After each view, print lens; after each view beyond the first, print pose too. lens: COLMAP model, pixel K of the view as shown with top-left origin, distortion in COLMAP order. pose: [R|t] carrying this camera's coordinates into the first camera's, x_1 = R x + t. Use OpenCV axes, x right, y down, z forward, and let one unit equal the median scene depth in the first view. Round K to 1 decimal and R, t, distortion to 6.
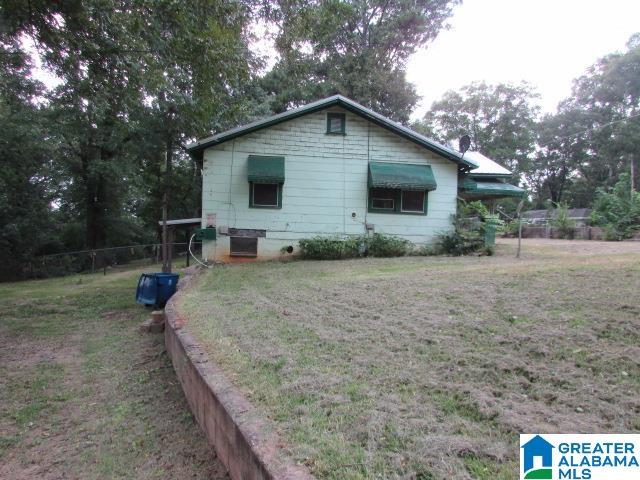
lens RADIAL K [[450.7, 0, 320.3], [0, 450.7, 238.3], [0, 0, 1]] dist [-0.043169, 0.008111]
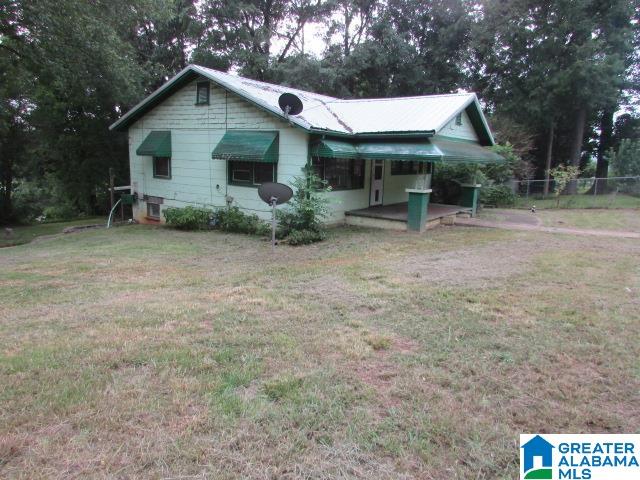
lens RADIAL K [[450.7, 0, 319.4], [0, 450.7, 240.6], [0, 0, 1]] dist [-0.043169, 0.008111]
pose [[0.744639, 0.118898, -0.656793, 0.915107], [-0.013422, 0.986475, 0.163364, -0.100981], [0.667333, -0.112832, 0.736163, 0.416563]]
